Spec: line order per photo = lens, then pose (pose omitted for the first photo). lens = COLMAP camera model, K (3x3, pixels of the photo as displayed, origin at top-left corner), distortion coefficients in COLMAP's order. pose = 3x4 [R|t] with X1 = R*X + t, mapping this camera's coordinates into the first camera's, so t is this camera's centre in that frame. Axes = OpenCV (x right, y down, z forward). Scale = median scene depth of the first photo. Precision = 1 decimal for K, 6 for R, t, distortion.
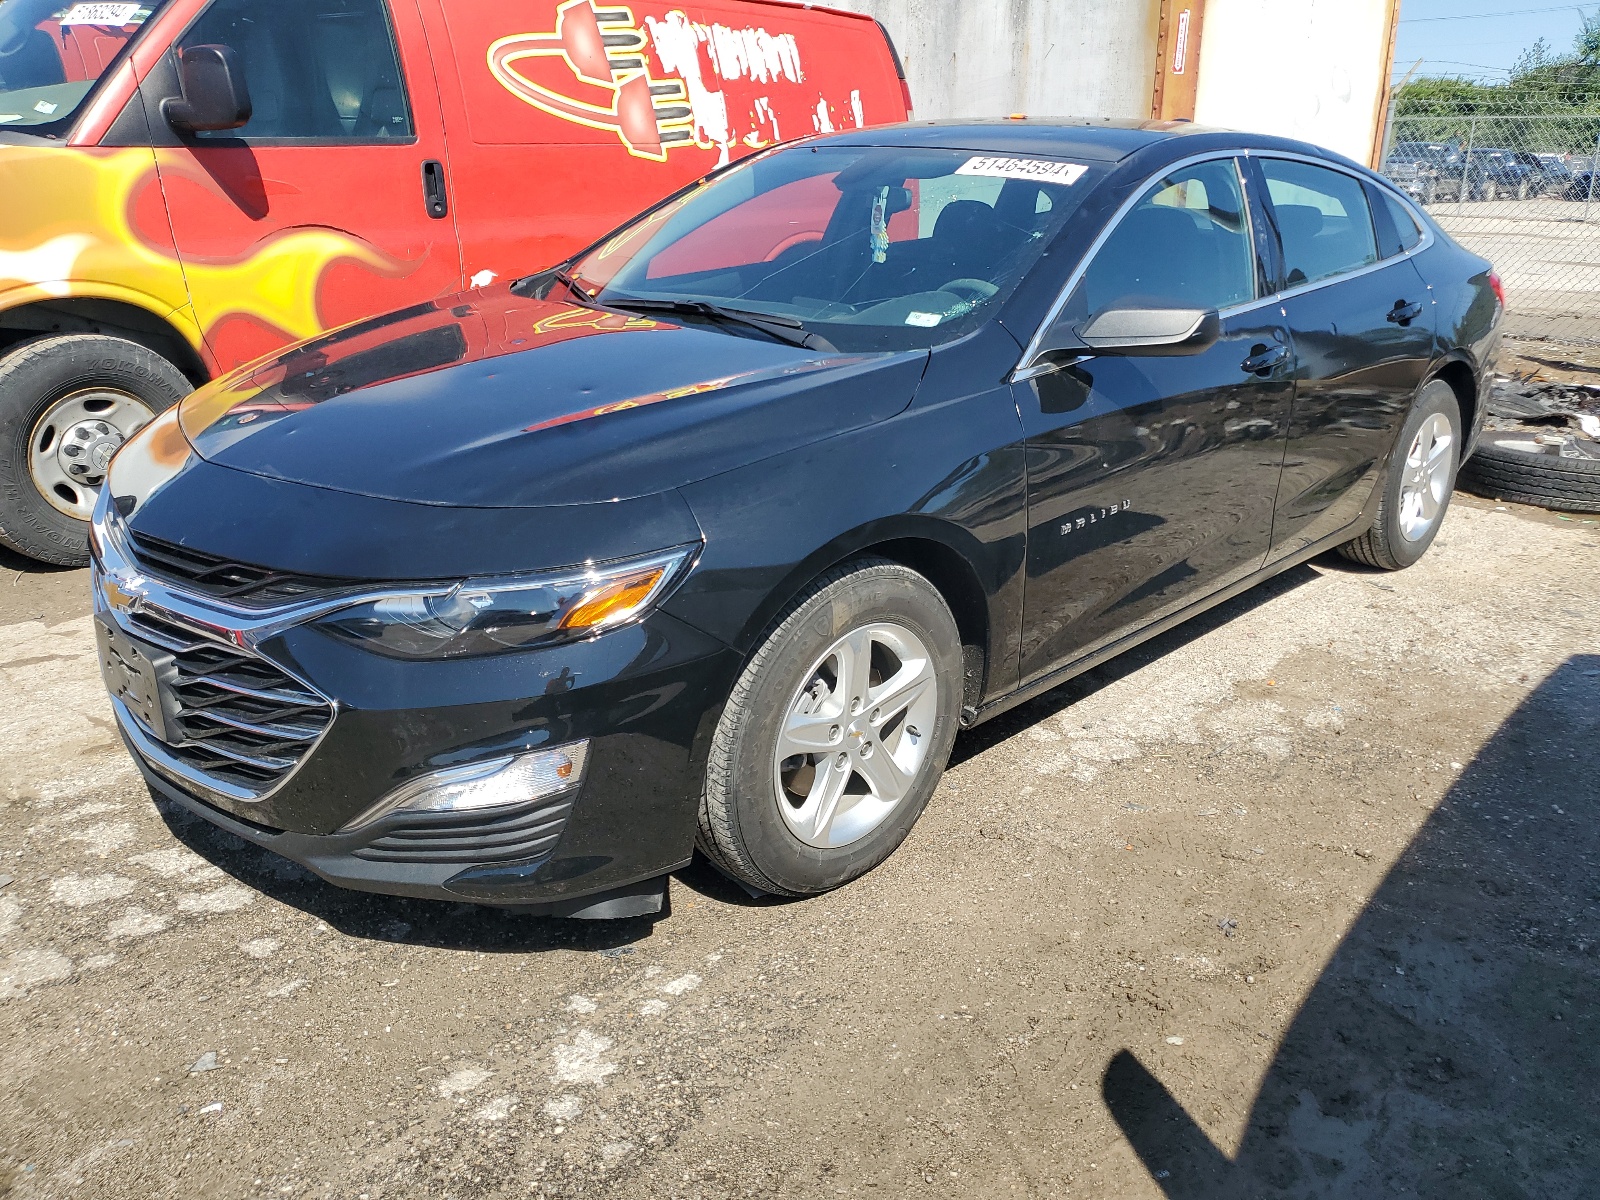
lens RADIAL K [[1234.7, 0, 815.3], [0, 1234.7, 592.0], [0, 0, 1]] dist [0.011472, 0.009262]
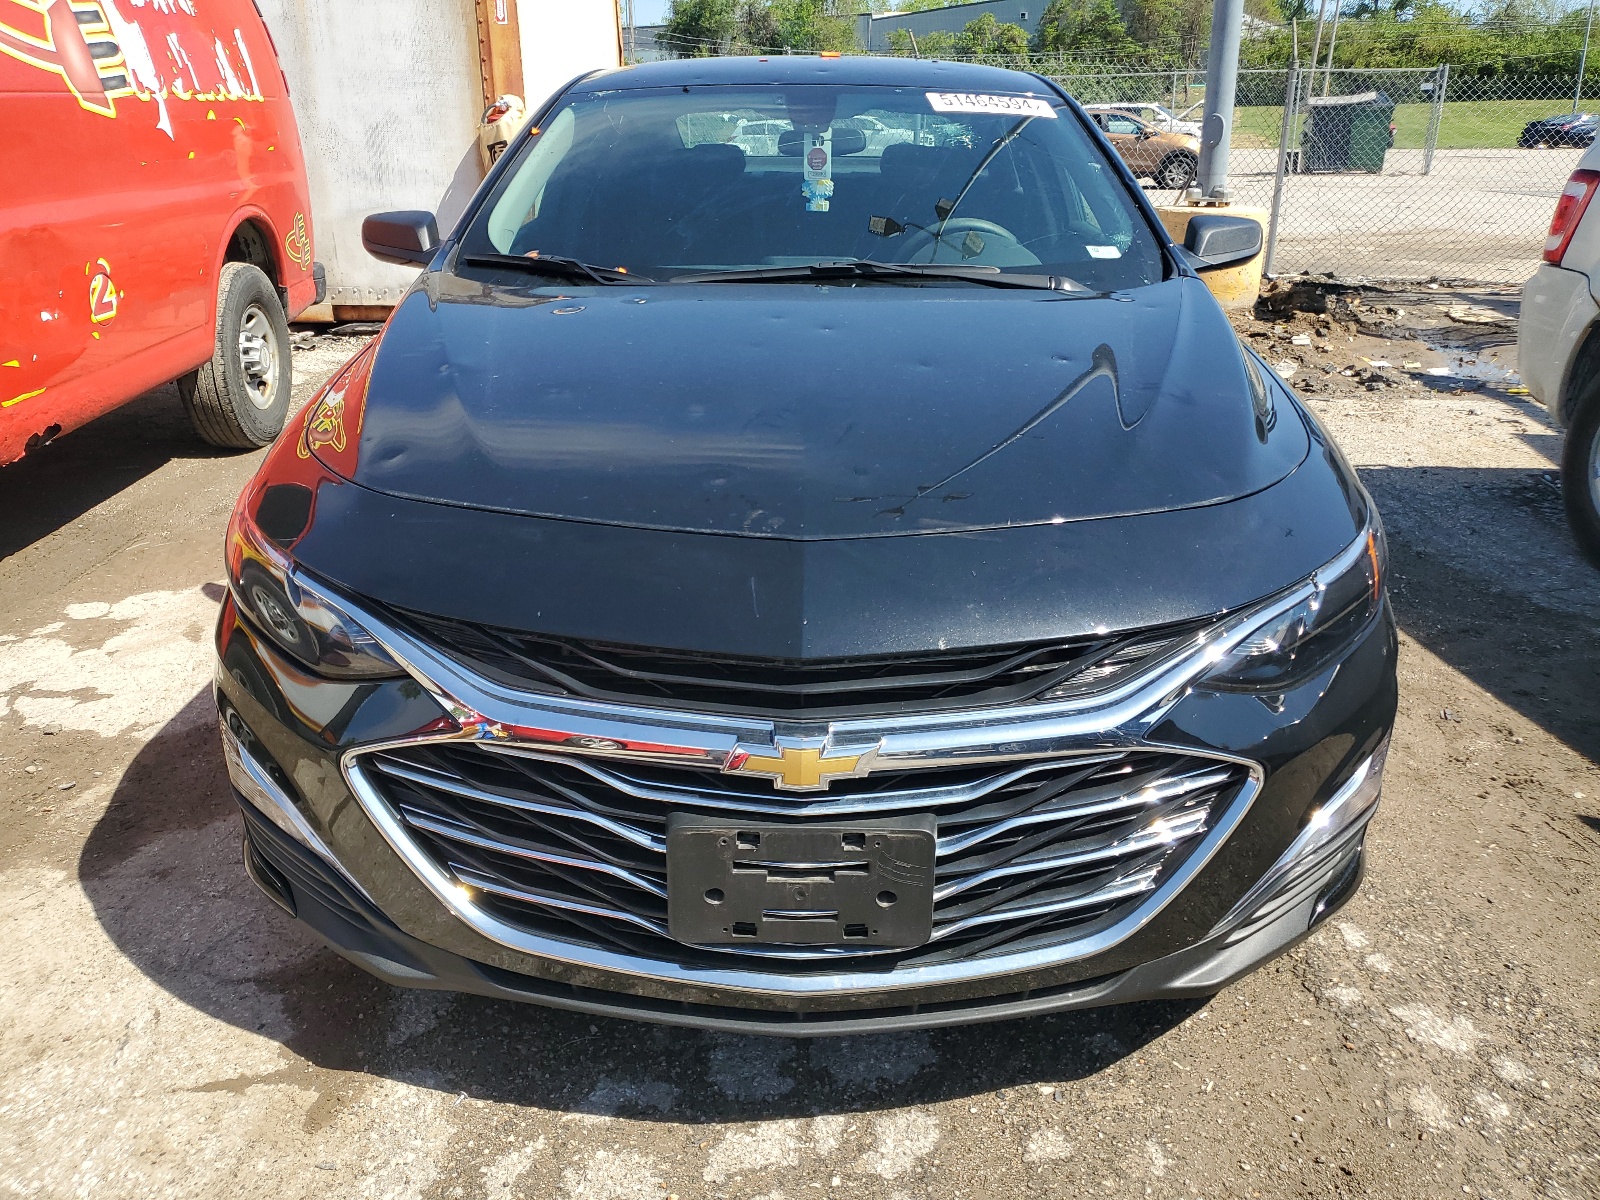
lens RADIAL K [[1234.7, 0, 805.5], [0, 1234.7, 600.7], [0, 0, 1]] dist [0.011472, 0.009262]
pose [[0.718953, -0.267278, 0.641614, -0.380179], [0.247893, 0.961004, 0.122554, -0.063820], [-0.649350, 0.070941, 0.757173, 0.202972]]
